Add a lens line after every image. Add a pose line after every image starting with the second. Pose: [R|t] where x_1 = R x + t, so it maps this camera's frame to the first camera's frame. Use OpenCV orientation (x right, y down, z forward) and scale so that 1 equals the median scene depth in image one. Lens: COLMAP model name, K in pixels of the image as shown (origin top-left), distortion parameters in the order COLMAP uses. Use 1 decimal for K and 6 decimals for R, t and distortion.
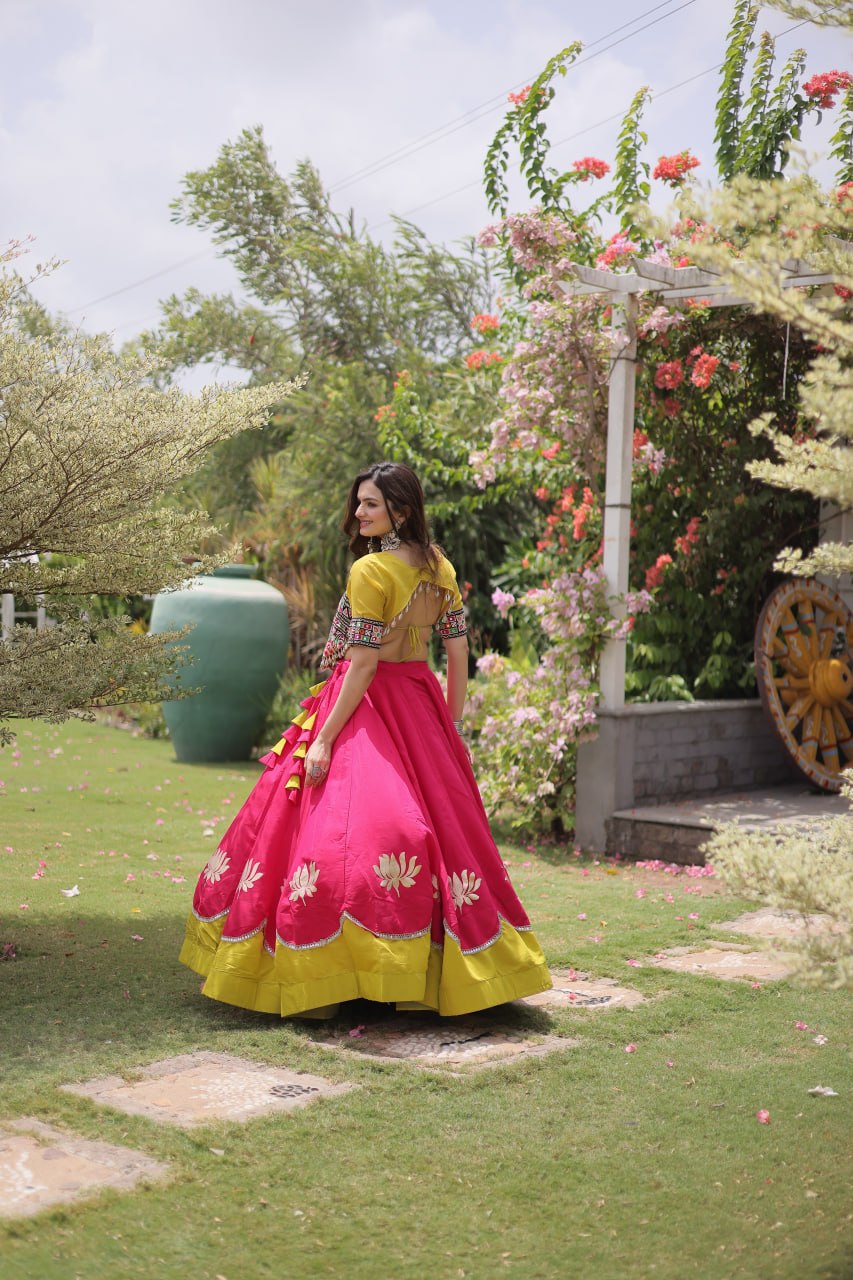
lens RADIAL K [[1815.4, 0, 462.9], [0, 1815.4, 640.8], [0, 0, 1]] dist [0.018860, -0.037114]
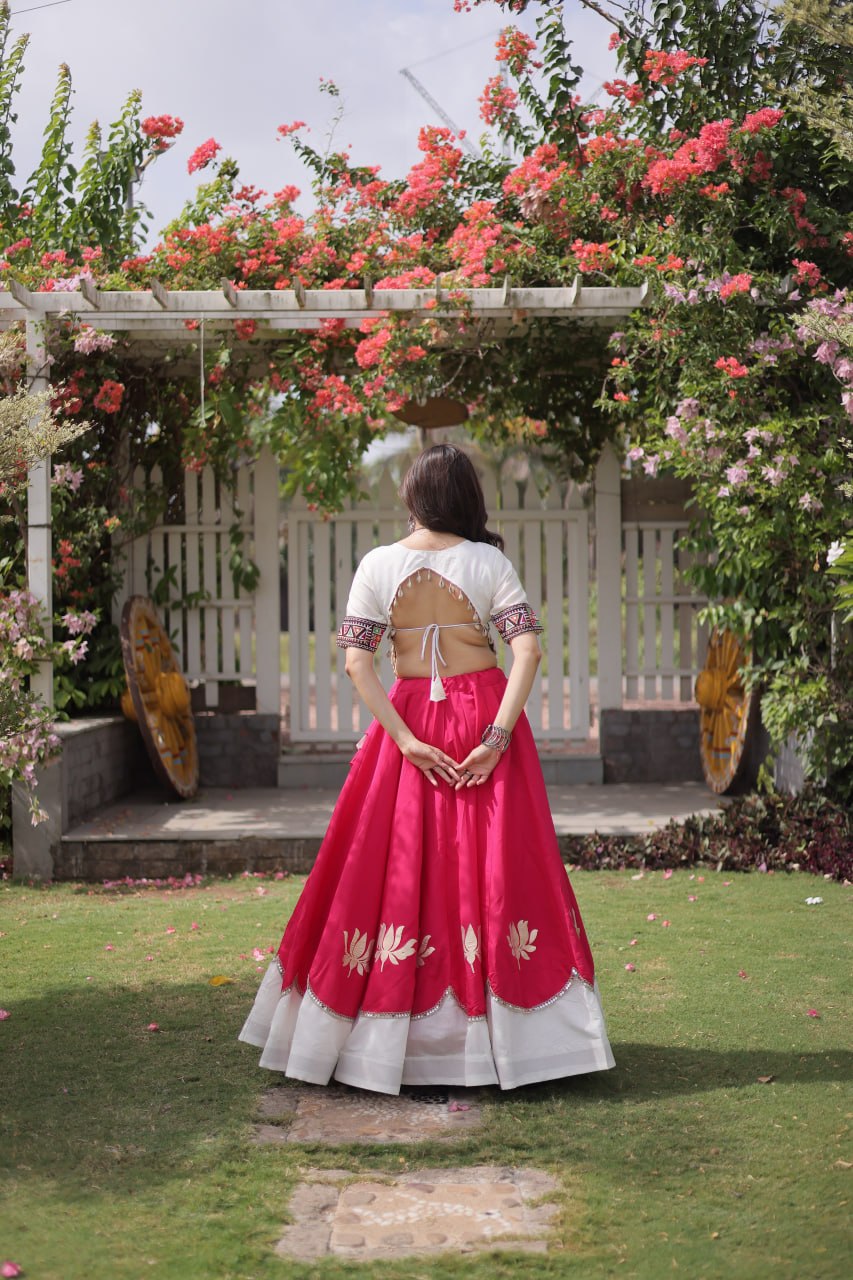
lens RADIAL K [[1815.4, 0, 462.9], [0, 1815.4, 640.8], [0, 0, 1]] dist [0.018860, -0.037114]
pose [[0.769174, -0.043700, 0.637544, -0.369832], [0.050852, 0.998681, 0.007104, -0.007729], [-0.637013, 0.026956, 0.770382, 0.097215]]
